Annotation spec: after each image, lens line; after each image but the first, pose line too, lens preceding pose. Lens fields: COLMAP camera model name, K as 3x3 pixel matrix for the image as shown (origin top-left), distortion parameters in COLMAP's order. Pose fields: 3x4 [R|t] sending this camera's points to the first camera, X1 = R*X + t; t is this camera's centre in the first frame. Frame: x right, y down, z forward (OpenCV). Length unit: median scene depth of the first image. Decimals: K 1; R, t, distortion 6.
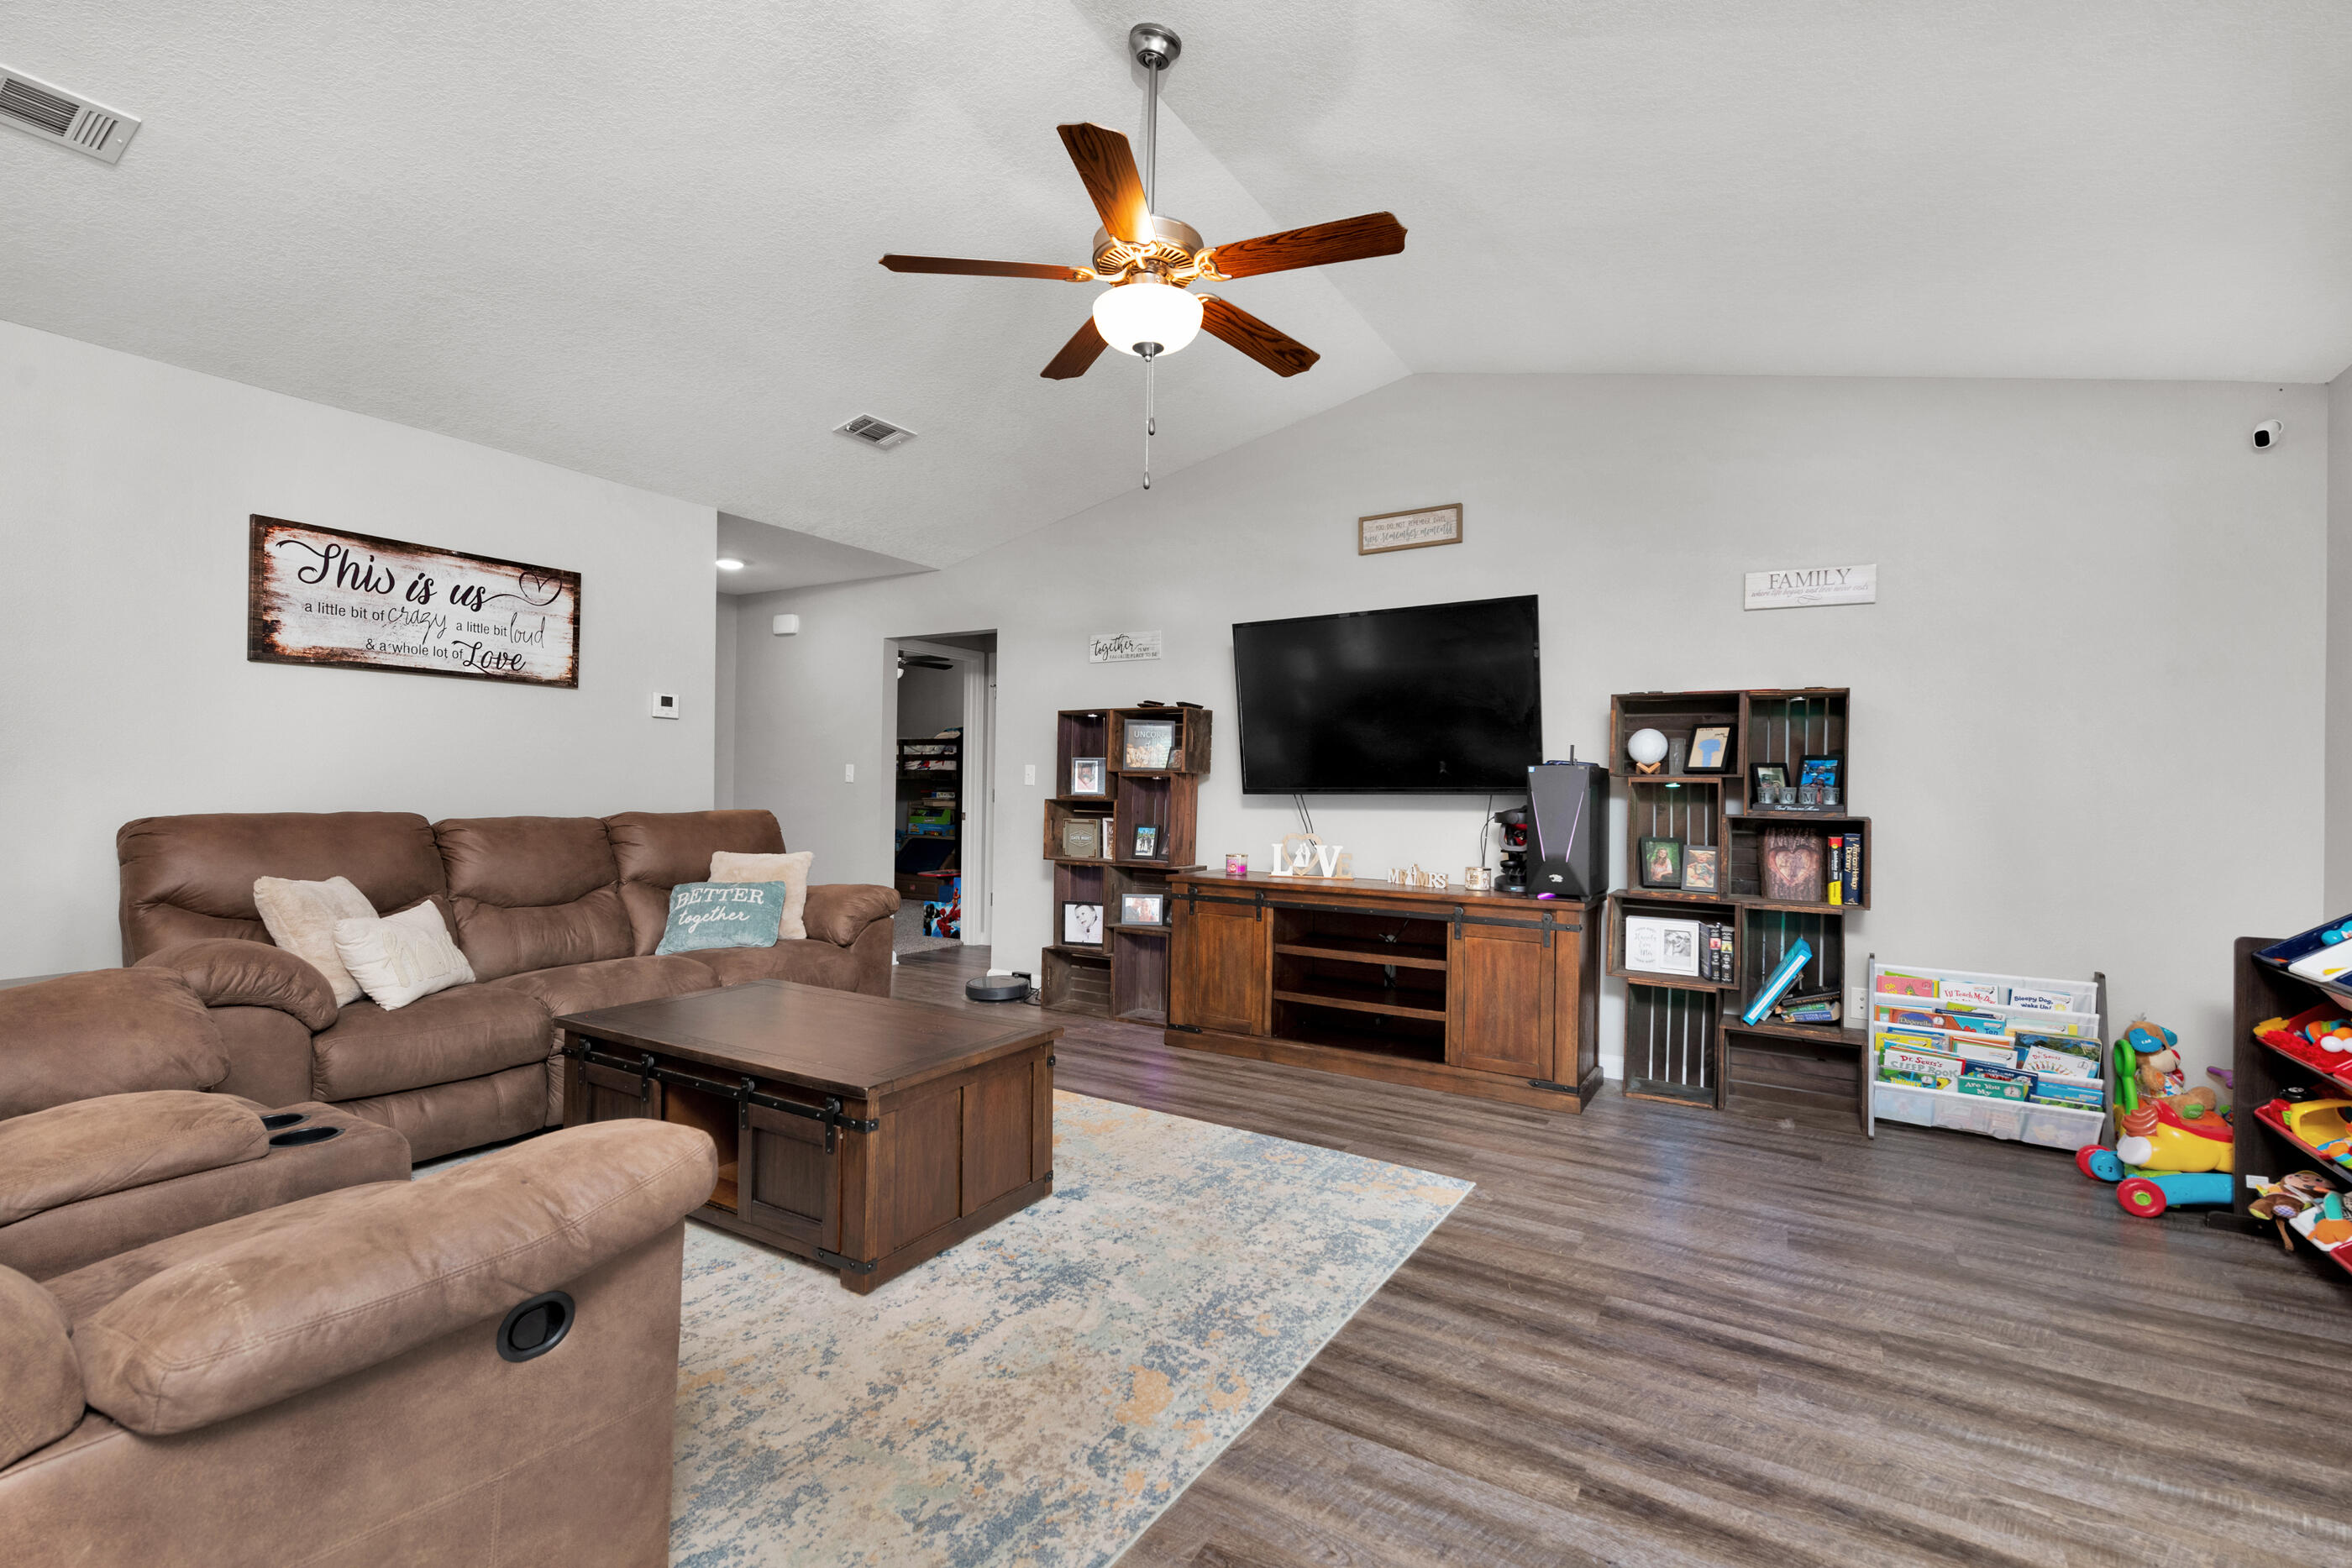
lens RADIAL K [[1111.1, 0, 1176.0], [0, 1111.1, 784.0], [0, 0, 1]] dist [0.013964, -0.011871]
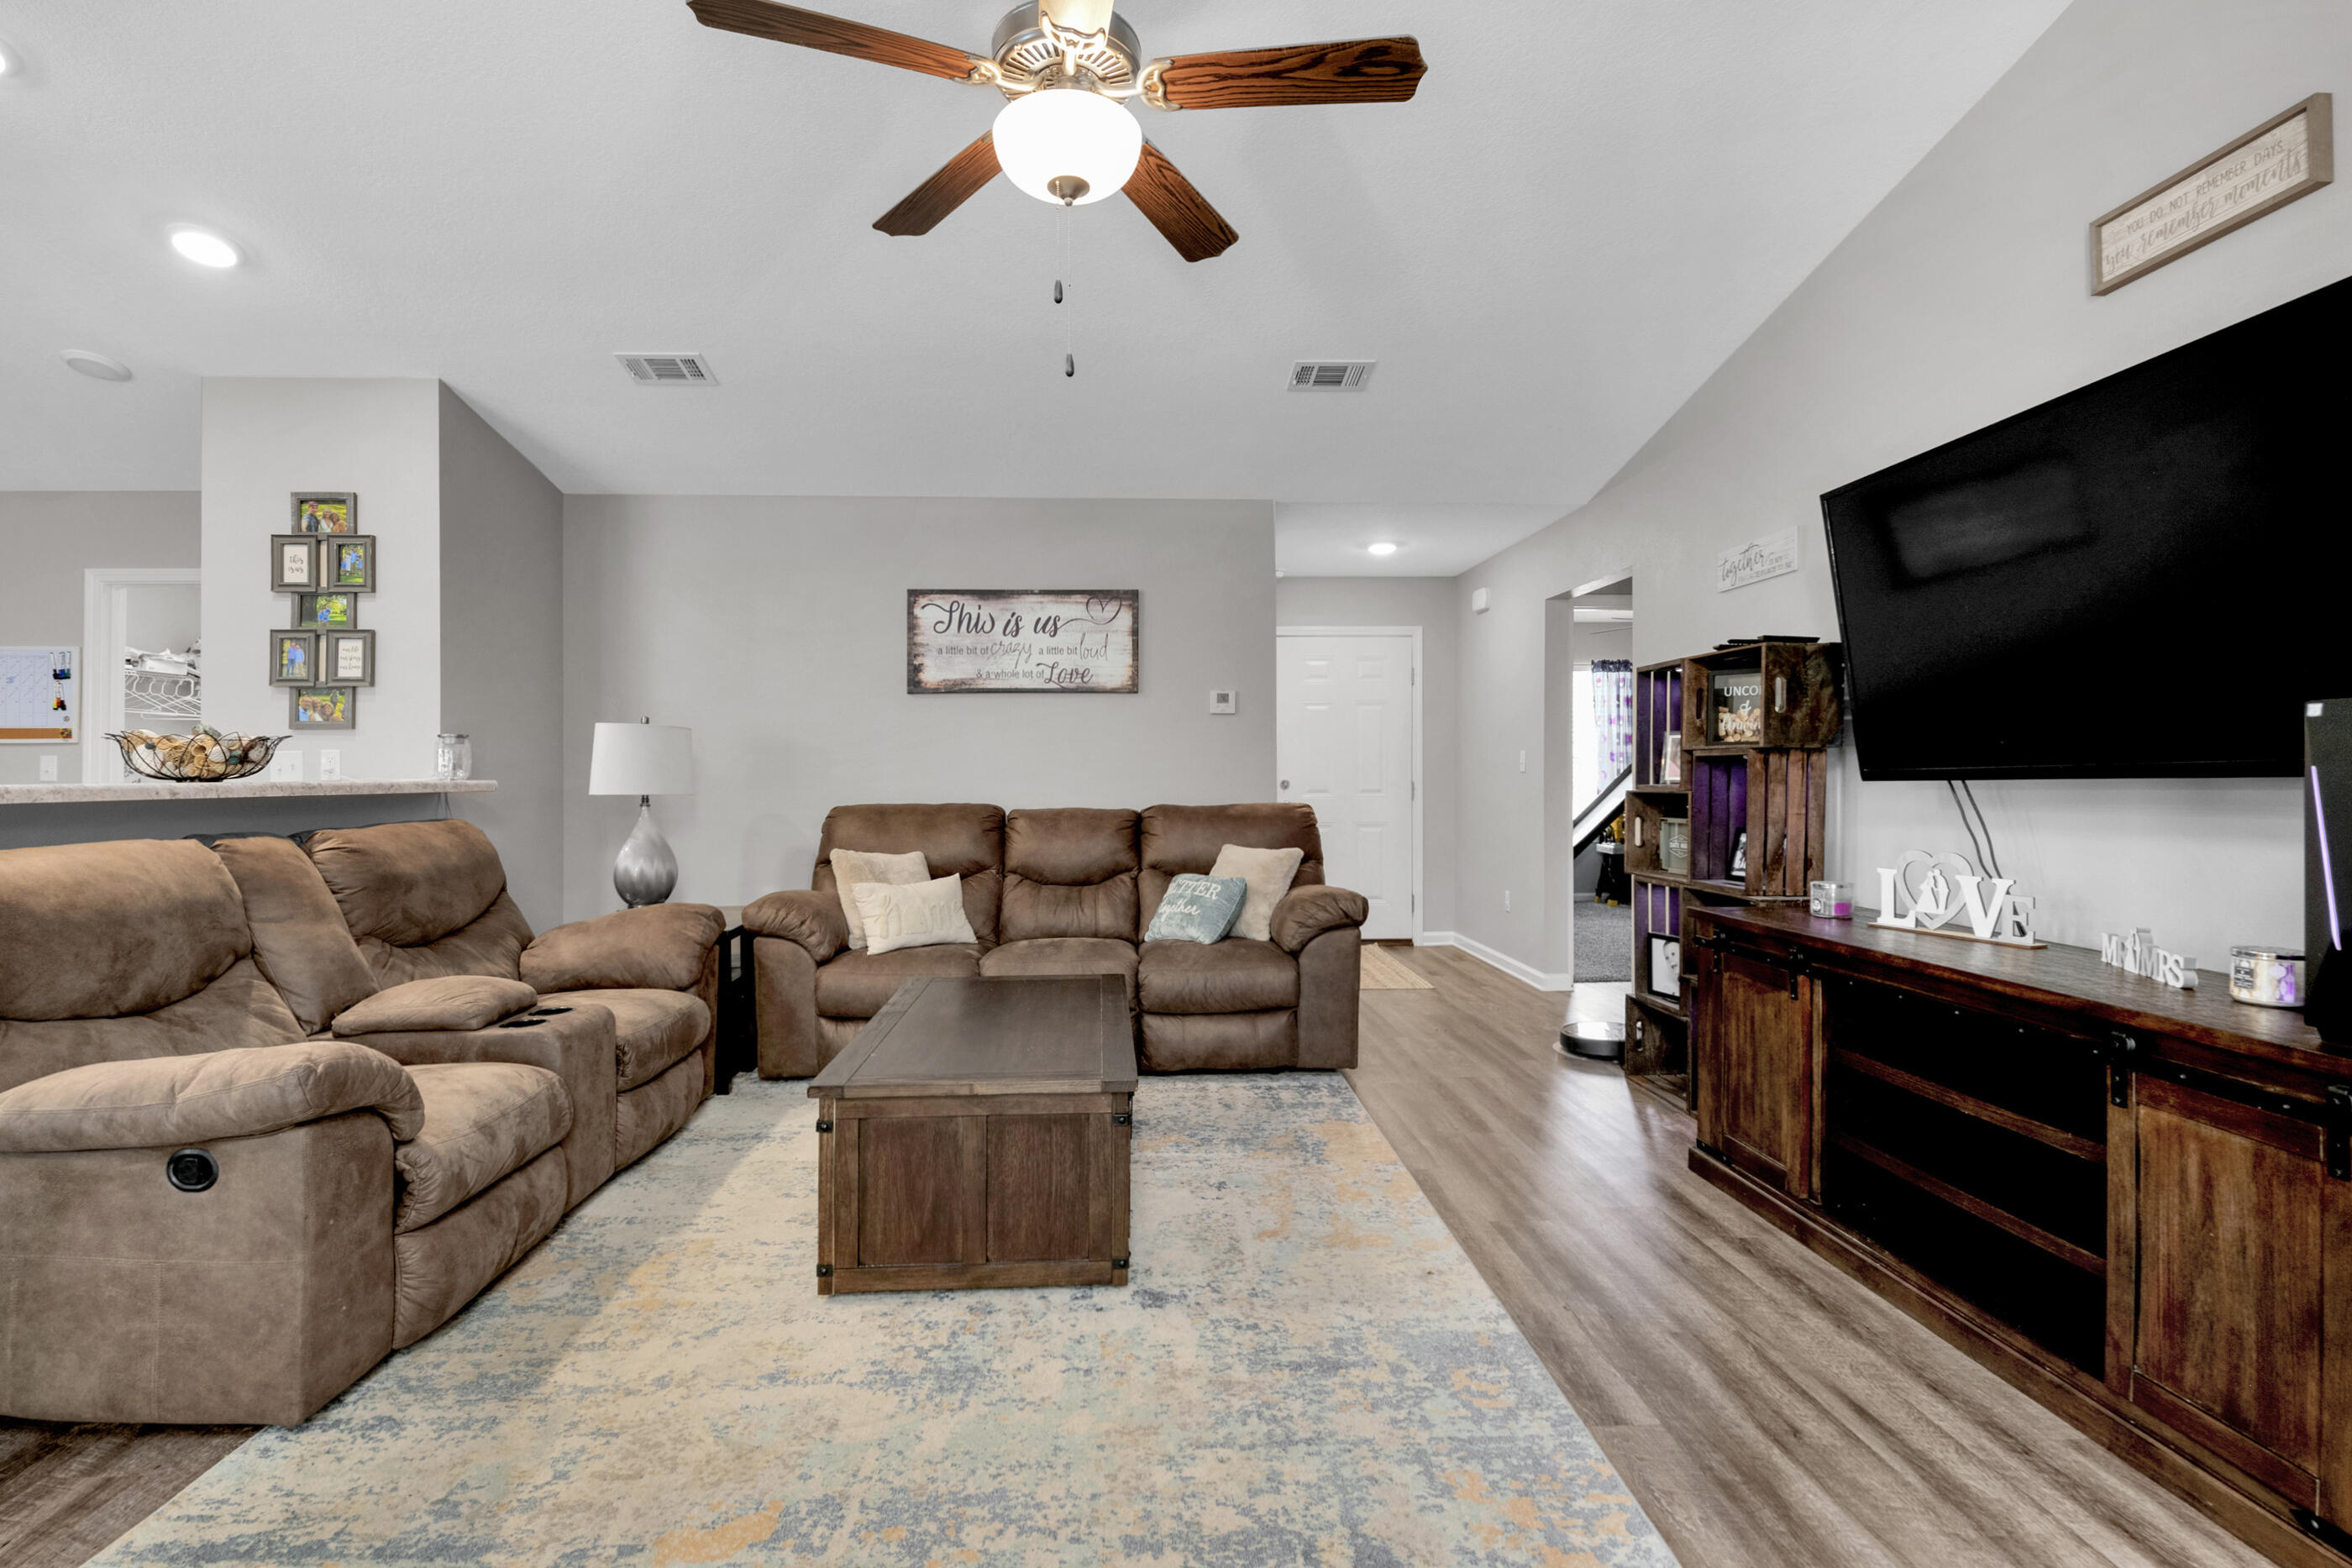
lens RADIAL K [[1111.1, 0, 1176.0], [0, 1111.1, 784.0], [0, 0, 1]] dist [0.013964, -0.011871]
pose [[0.524046, -0.008816, -0.851644, 0.462484], [0.015252, 0.999883, -0.000965, 0.007109], [0.851553, -0.012484, 0.524120, 0.481354]]
